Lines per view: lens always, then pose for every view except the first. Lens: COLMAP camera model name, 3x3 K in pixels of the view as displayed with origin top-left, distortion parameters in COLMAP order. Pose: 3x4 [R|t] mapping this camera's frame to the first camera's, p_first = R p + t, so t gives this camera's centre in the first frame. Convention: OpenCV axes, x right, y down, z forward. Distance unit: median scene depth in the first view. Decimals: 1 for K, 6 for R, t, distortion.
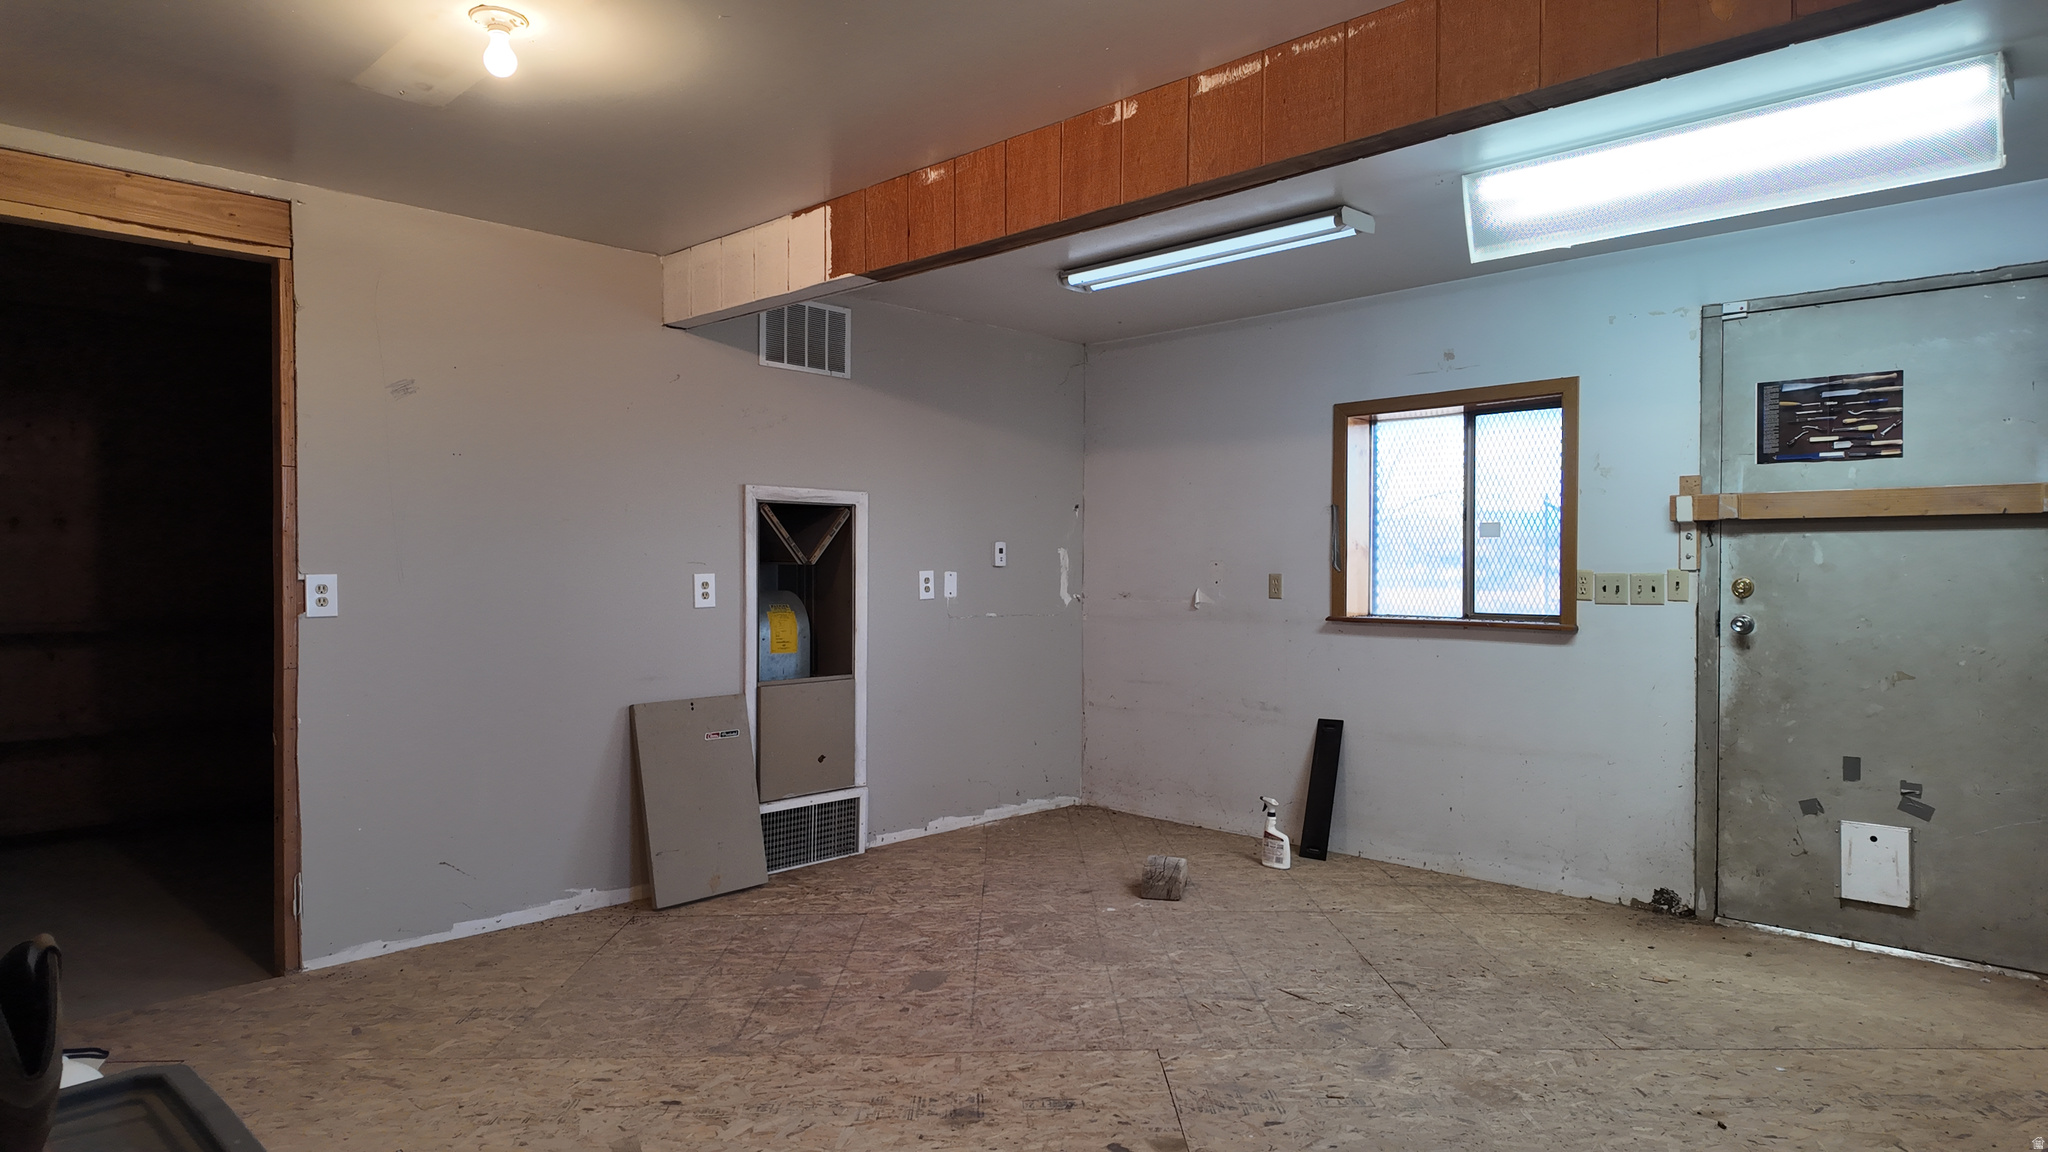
lens RADIAL K [[1179.0, 0, 1024.0], [0, 1179.0, 576.0], [0, 0, 1]] dist [0.109969, -0.105376]
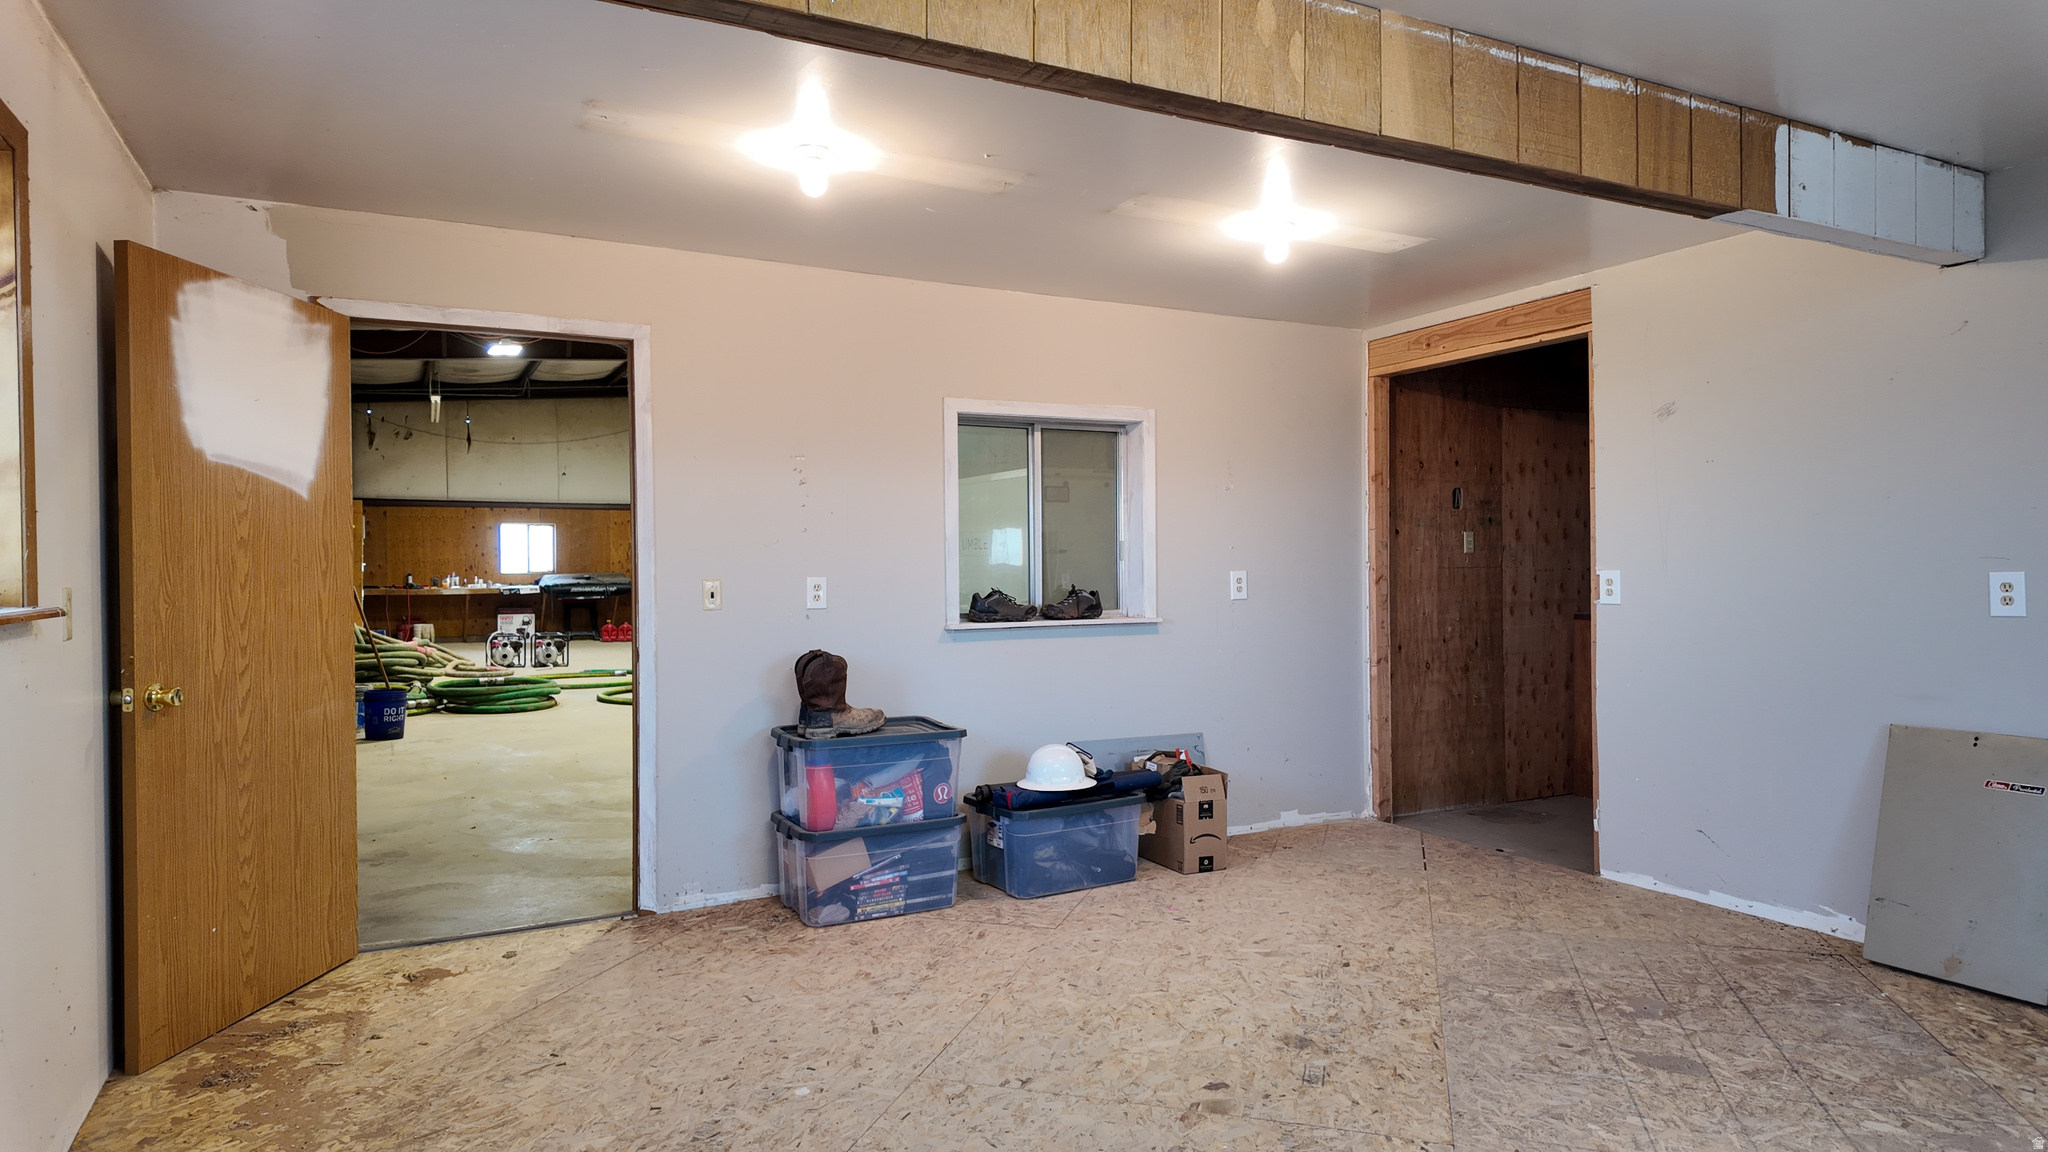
lens RADIAL K [[1245.2, 0, 1024.0], [0, 1245.2, 576.0], [0, 0, 1]] dist [-0.065996, 0.045423]
pose [[-0.320433, 0.005778, -0.947253, 0.858027], [-0.005197, 0.999956, 0.007857, -0.002702], [0.947257, 0.007440, -0.320389, 0.842009]]
